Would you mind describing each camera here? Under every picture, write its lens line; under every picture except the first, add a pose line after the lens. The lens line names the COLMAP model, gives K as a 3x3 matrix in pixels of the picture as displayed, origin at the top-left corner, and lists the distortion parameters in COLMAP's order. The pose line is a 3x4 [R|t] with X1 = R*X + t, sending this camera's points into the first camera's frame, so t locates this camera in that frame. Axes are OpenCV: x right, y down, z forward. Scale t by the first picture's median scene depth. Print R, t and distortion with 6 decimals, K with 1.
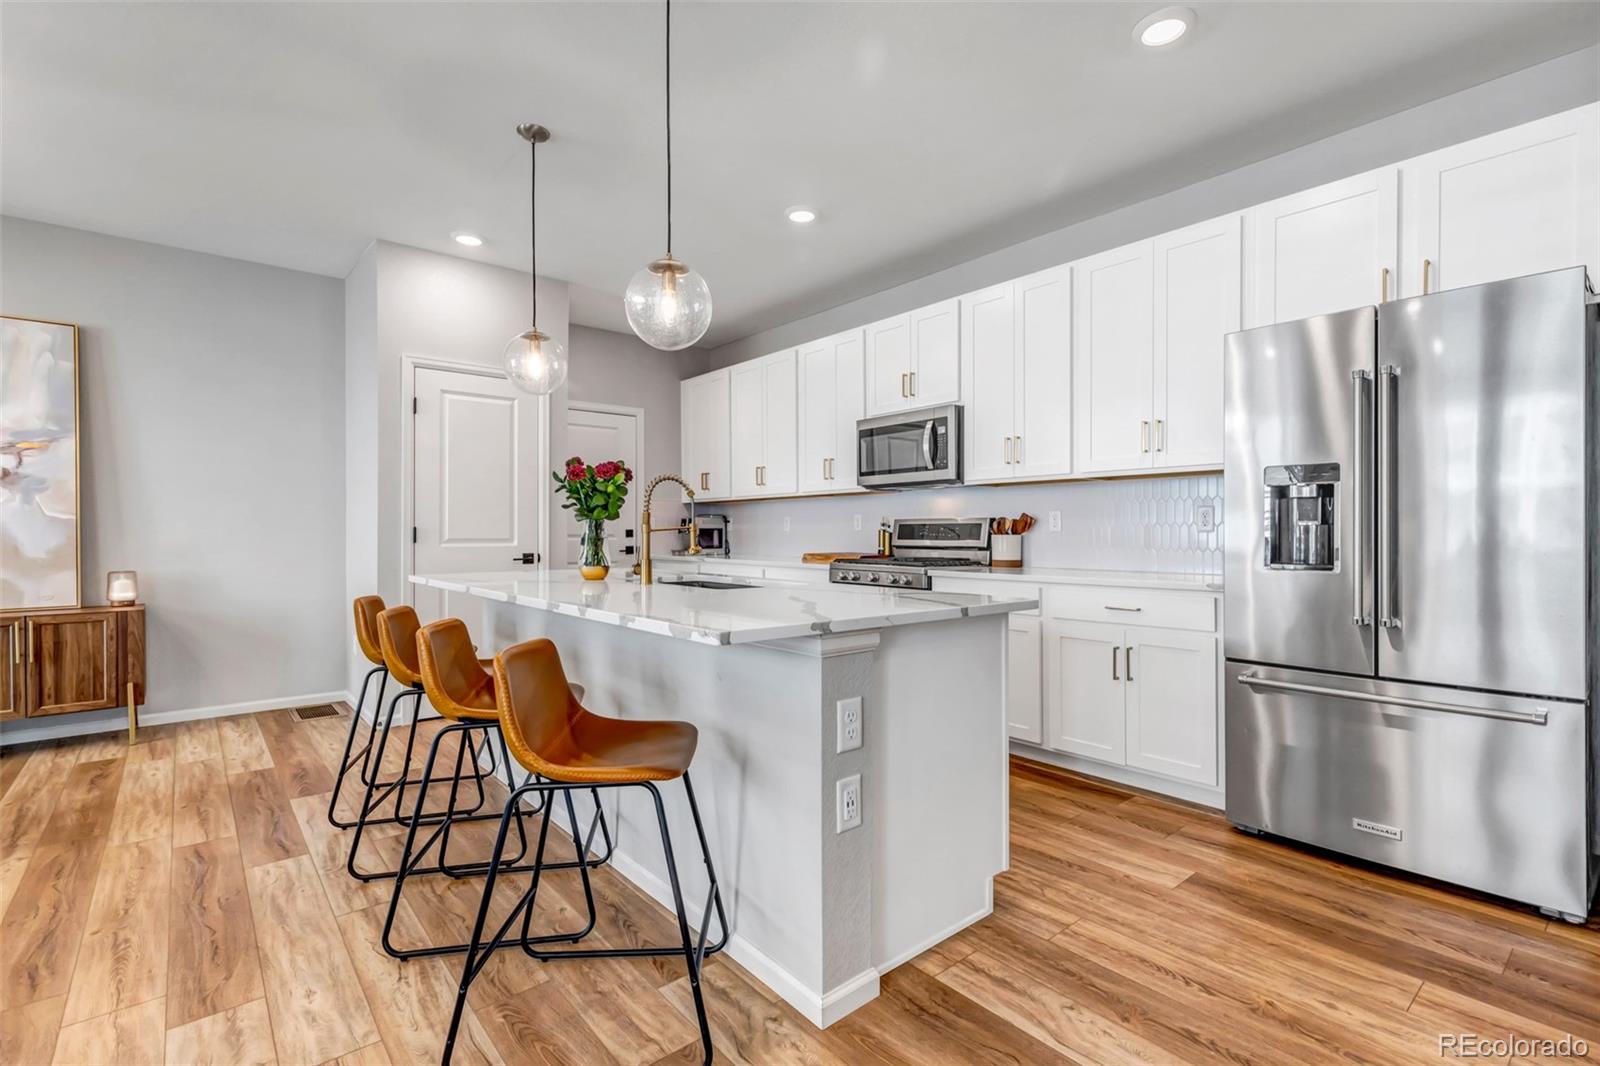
lens RADIAL K [[765.2, 0, 807.5], [0, 765.2, 527.1], [0, 0, 1]] dist [0.023424, -0.000654]
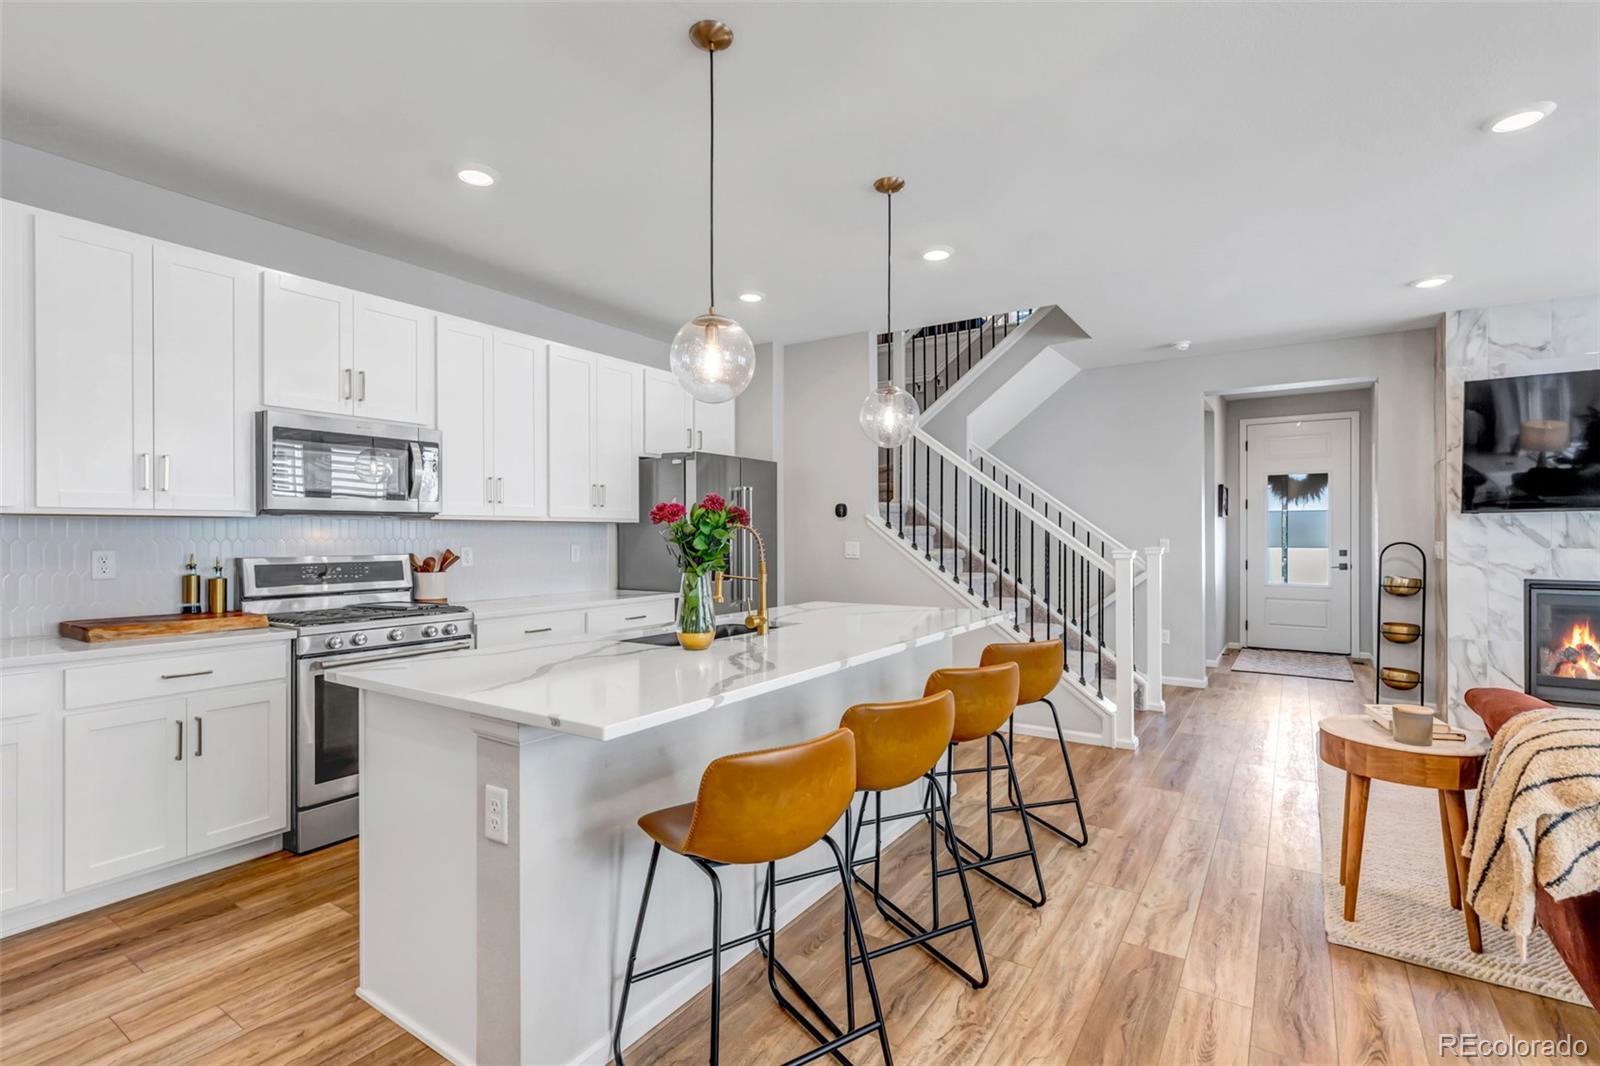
lens RADIAL K [[739.7, 0, 800.0], [0, 739.7, 533.0], [0, 0, 1]] dist [0.000131, 0.000192]
pose [[-0.296794, 0.006248, 0.954921, -0.741424], [0.000560, 0.999980, -0.006369, -0.031660], [-0.954941, -0.001356, -0.296792, 0.810099]]
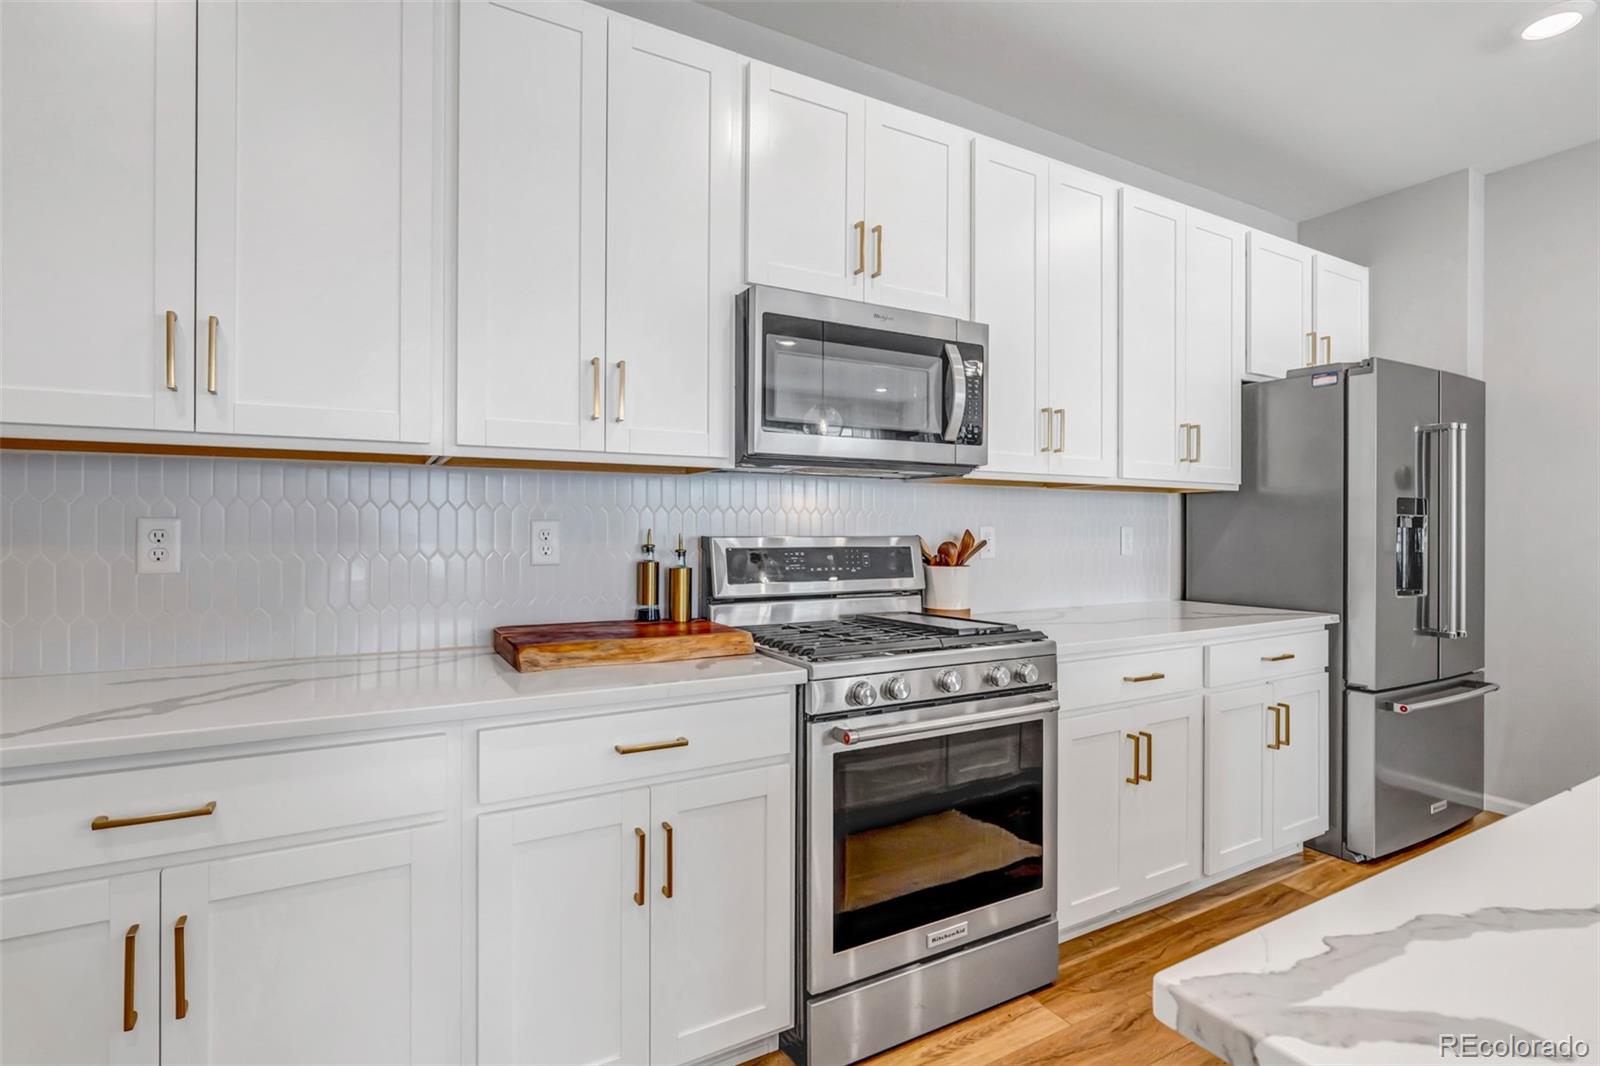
lens RADIAL K [[760.3, 0, 781.5], [0, 760.3, 523.7], [0, 0, 1]] dist [-0.002140, -0.000187]
pose [[0.180048, 0.008875, 0.983618, -0.339015], [-0.009384, 0.999929, -0.007305, -0.016822], [-0.983613, -0.007915, 0.180119, 0.991264]]
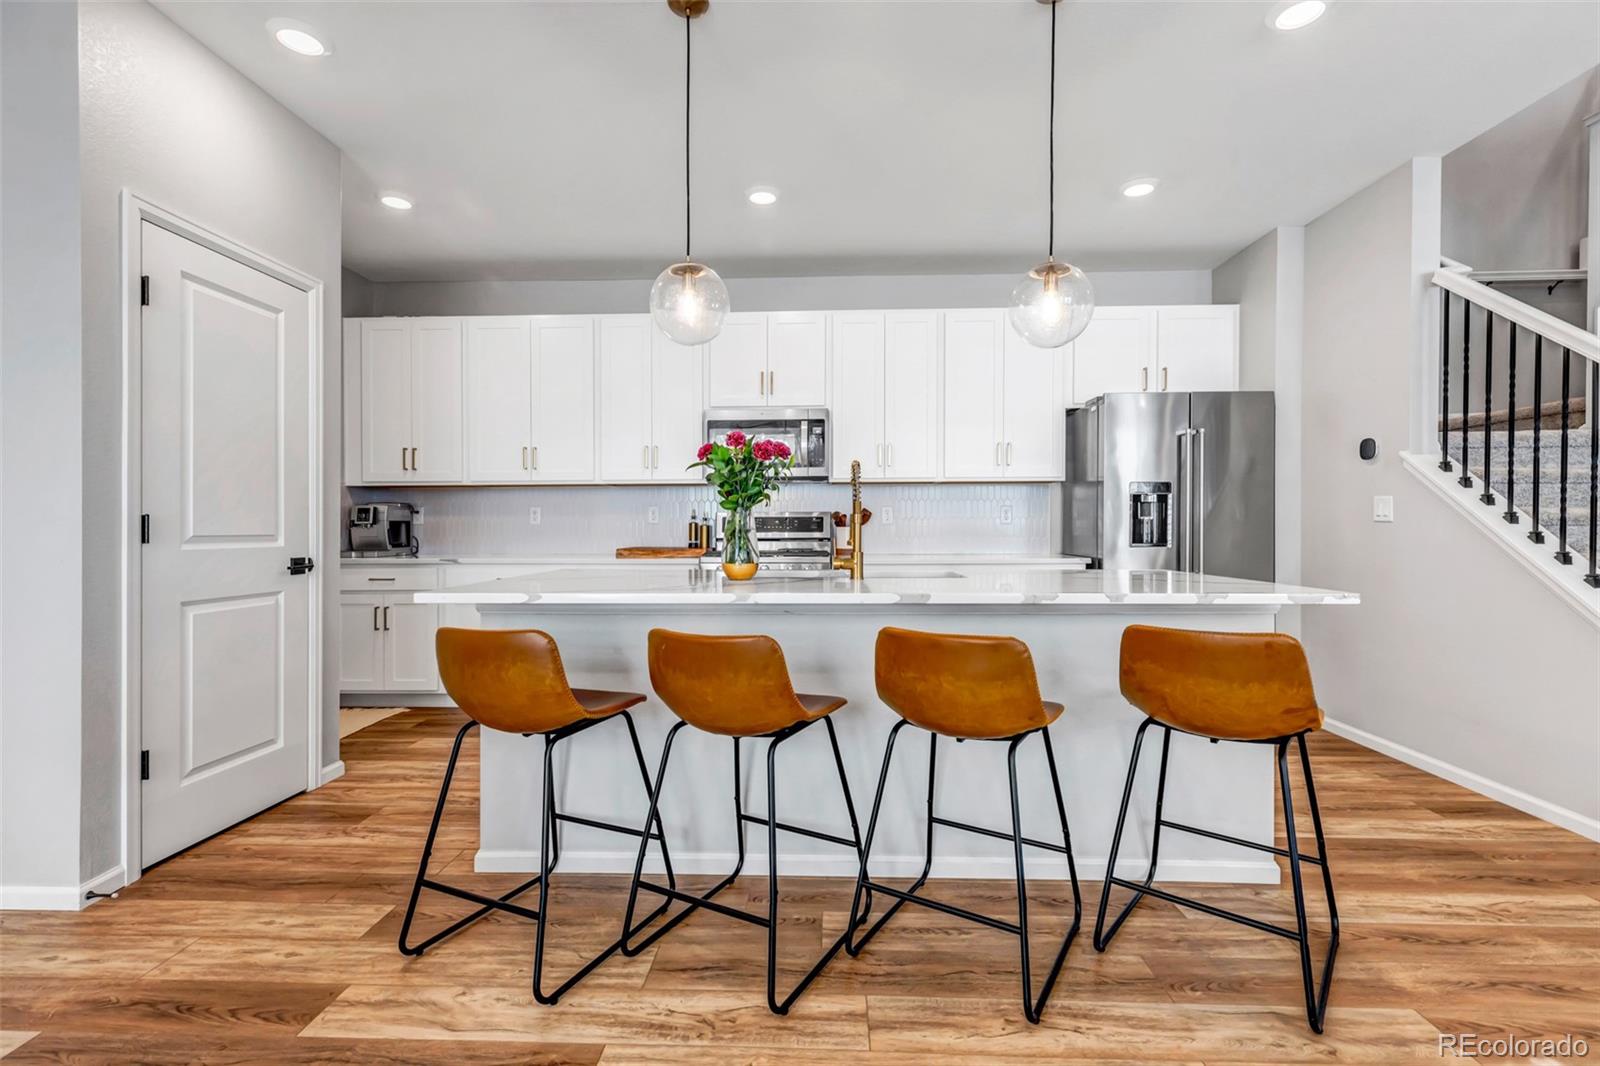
lens RADIAL K [[724.1, 0, 800.0], [0, 724.1, 533.0], [0, 0, 1]] dist [-0.003453, -0.000856]
pose [[0.663778, -0.007489, 0.747892, -0.591602], [-0.002066, 0.999928, 0.011846, 0.006199], [-0.747927, -0.009408, 0.663714, 0.318413]]
